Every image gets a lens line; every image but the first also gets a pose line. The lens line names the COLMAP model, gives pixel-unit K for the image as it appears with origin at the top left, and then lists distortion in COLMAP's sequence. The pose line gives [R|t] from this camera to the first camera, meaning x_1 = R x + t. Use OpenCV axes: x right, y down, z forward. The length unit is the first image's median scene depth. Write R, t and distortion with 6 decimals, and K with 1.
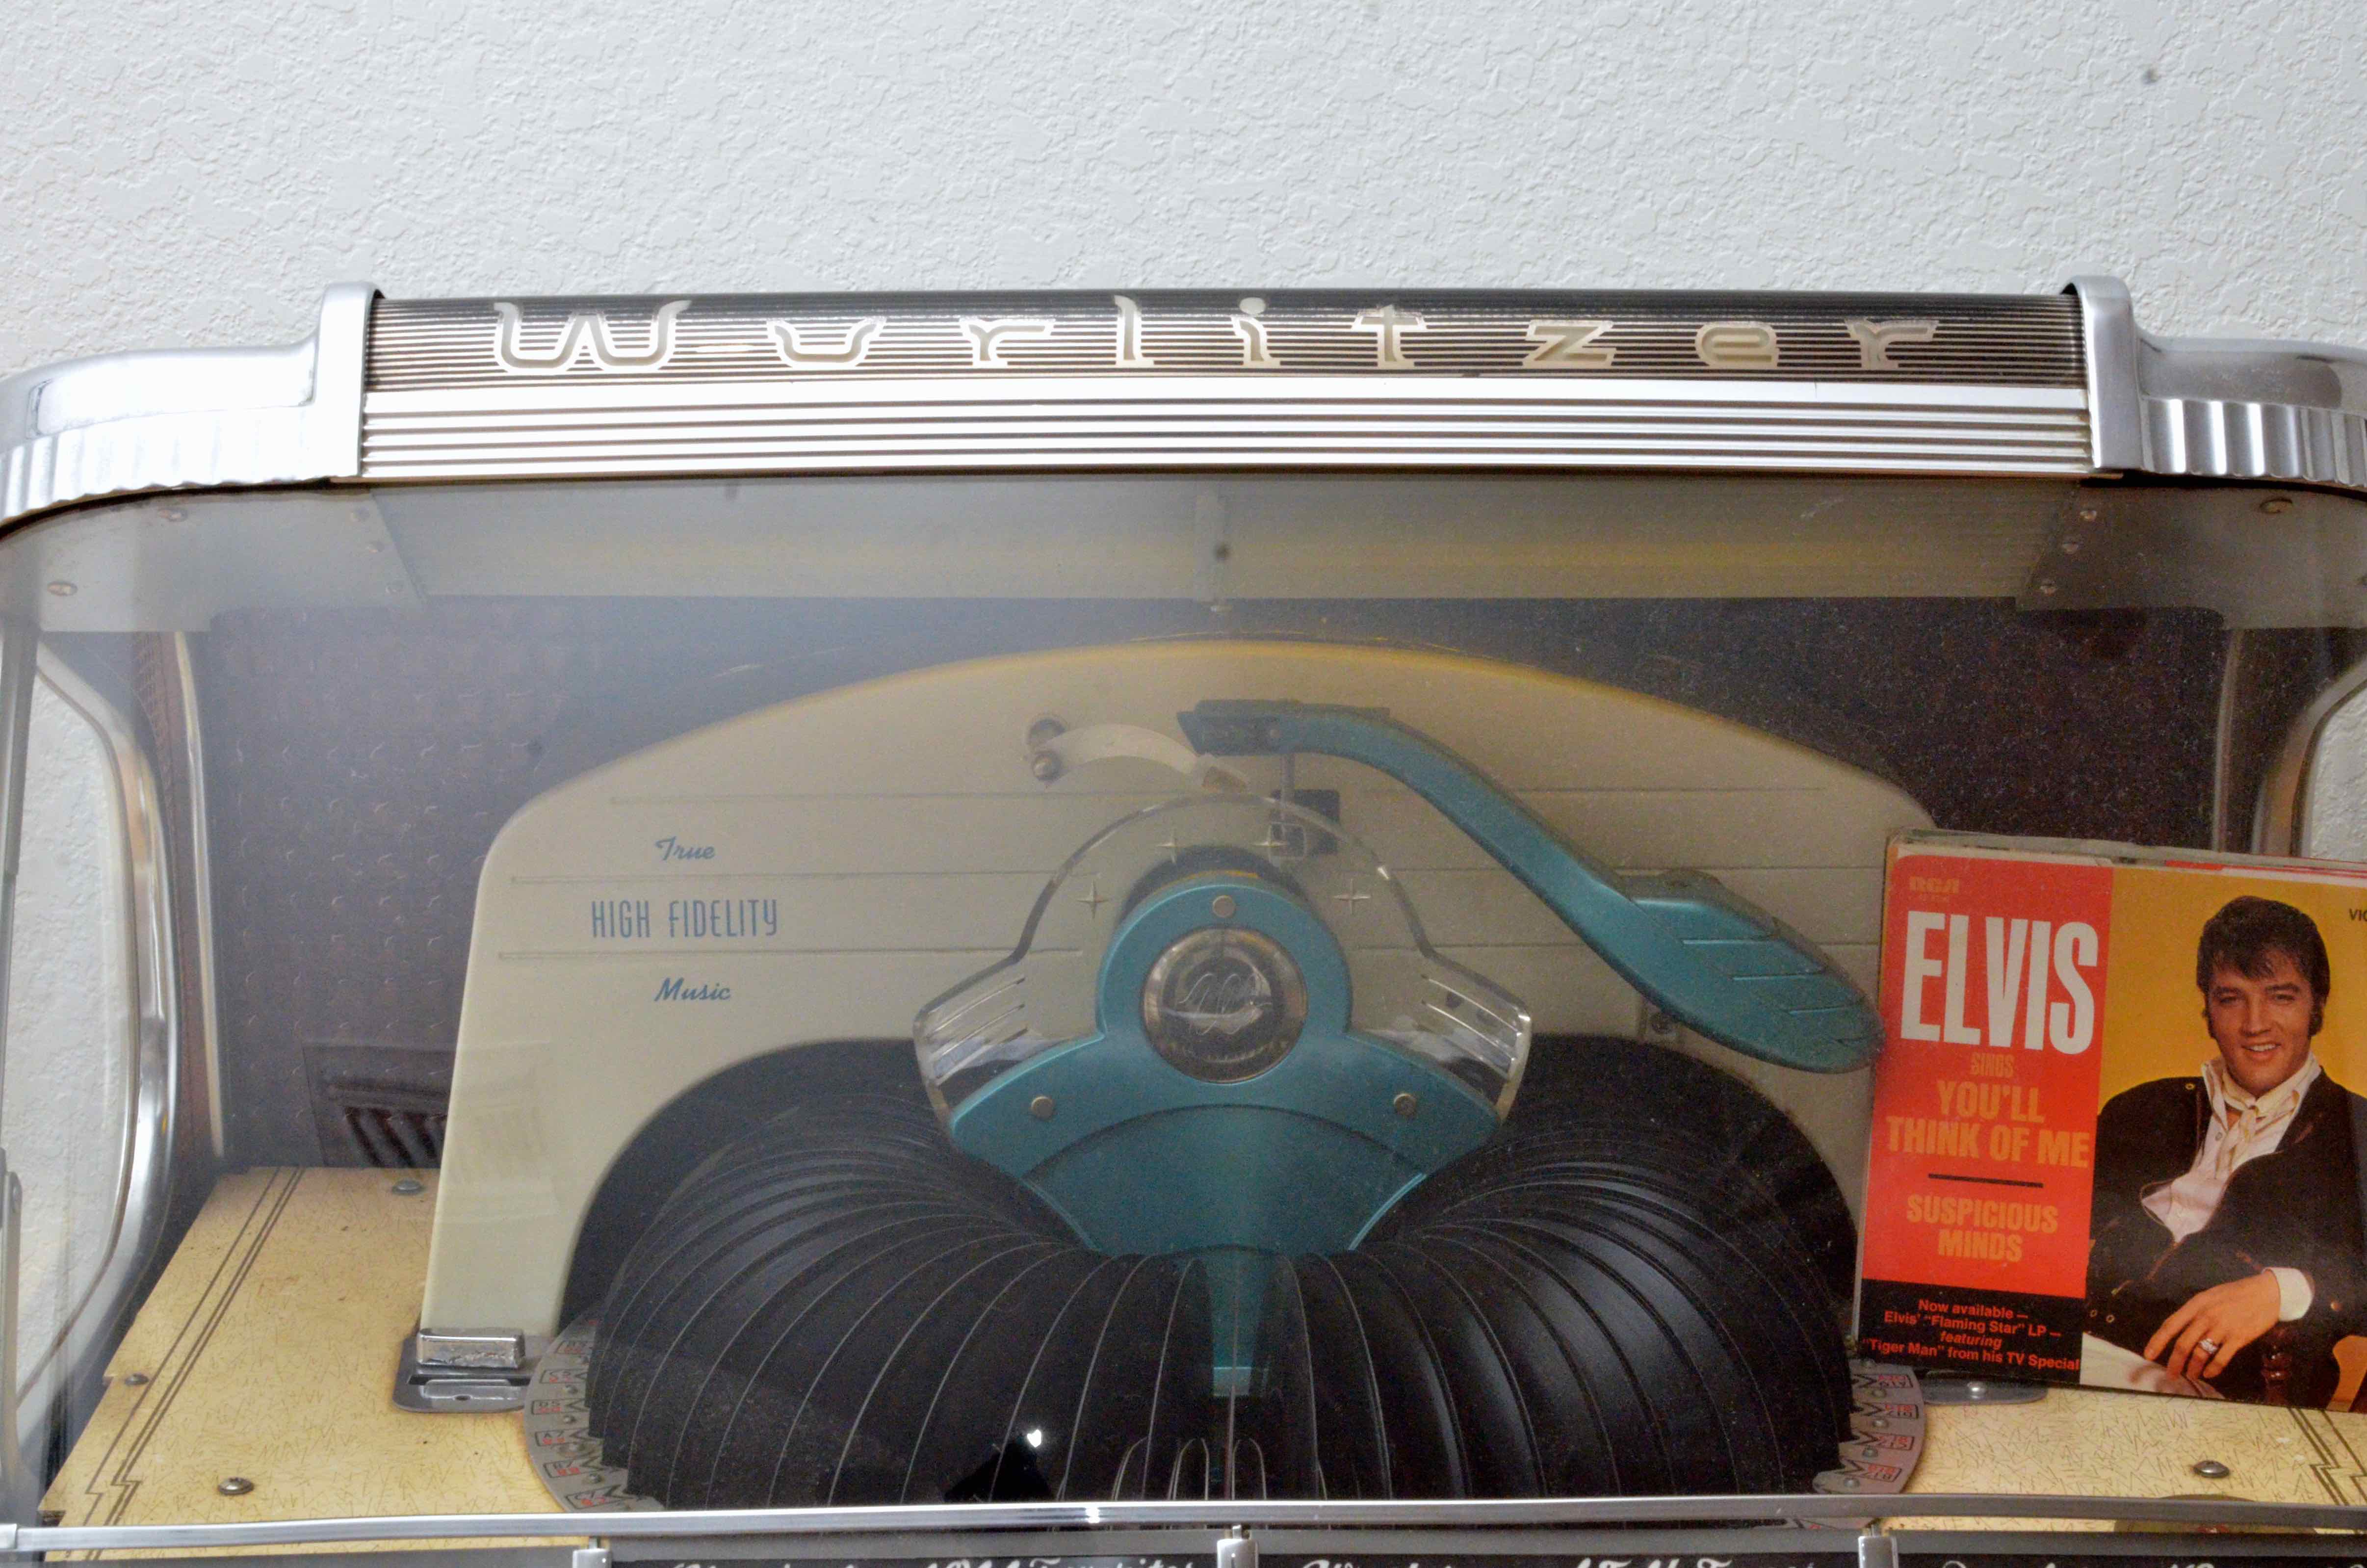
lens RADIAL K [[4491.3, 0, 1183.5], [0, 4491.3, 784.0], [0, 0, 1]] dist [-0.013805, 0.087142]
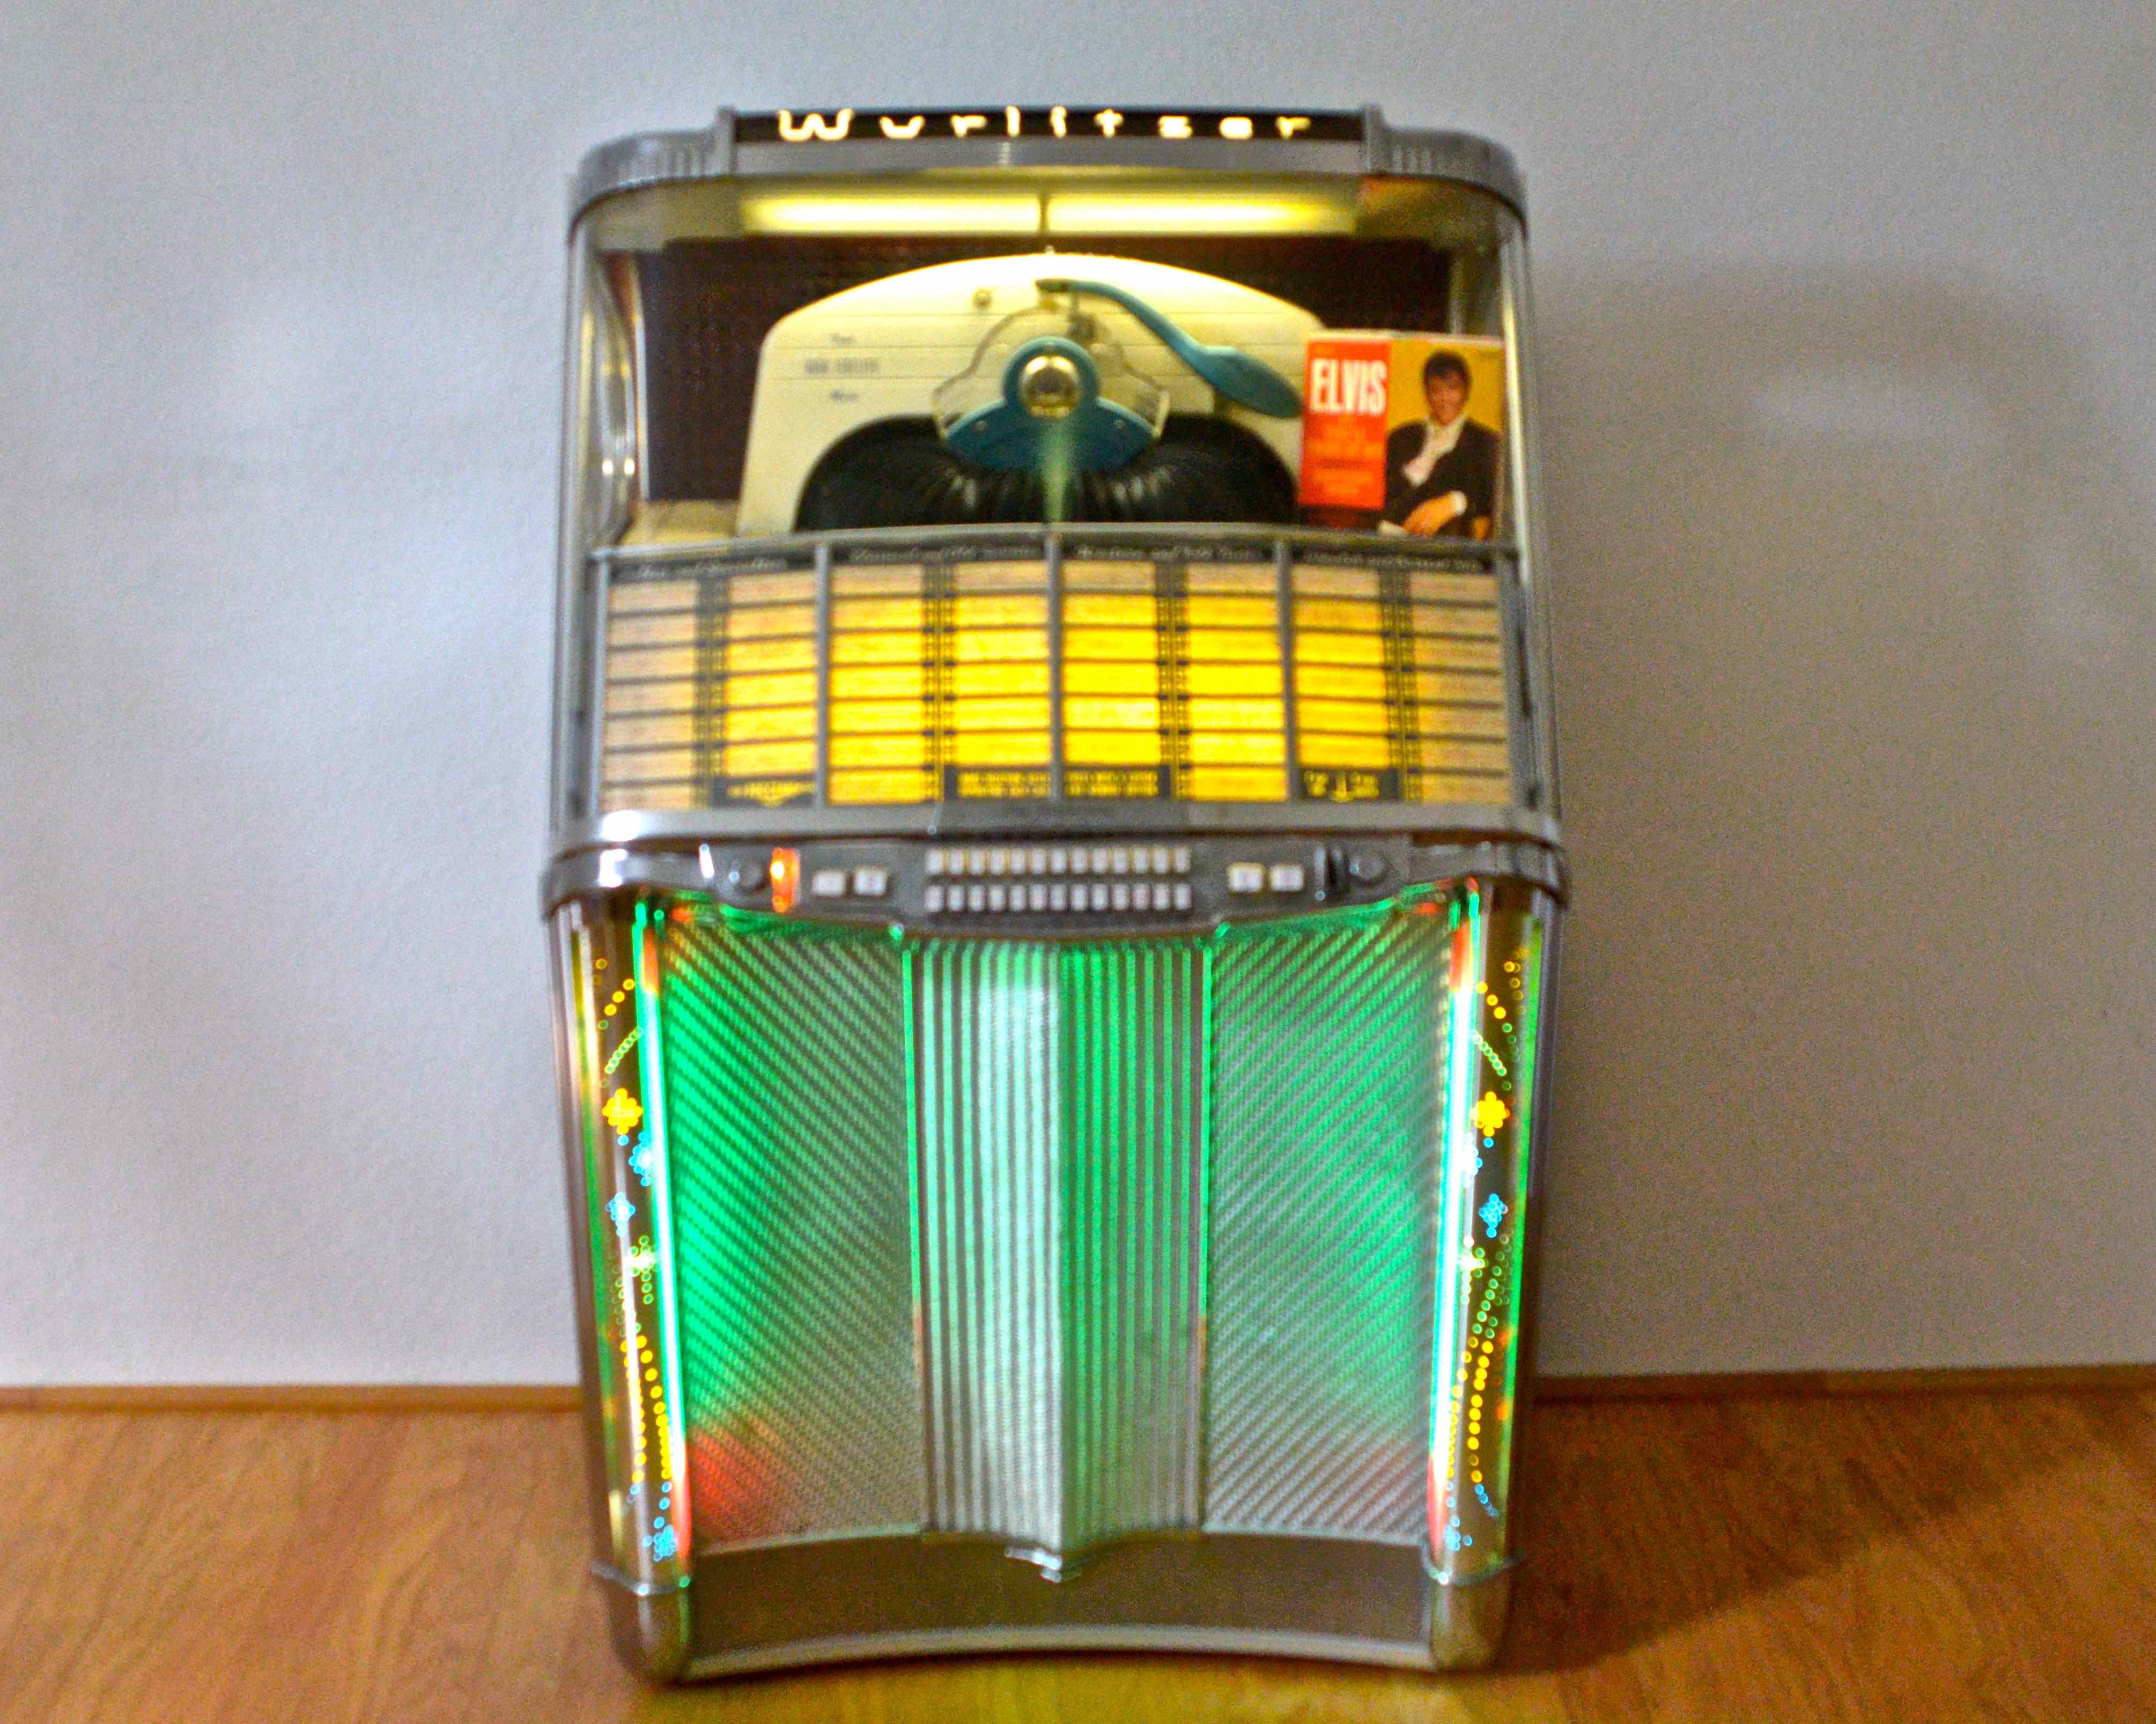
lens RADIAL K [[3091.0, 0, 1123.4], [0, 3091.0, 864.7], [0, 0, 1]] dist [-0.233145, 0.406294]
pose [[0.999731, -0.003882, 0.022865, 0.008901], [0.002834, 0.998951, 0.045697, 0.237471], [-0.023019, -0.045620, 0.998694, -0.784560]]
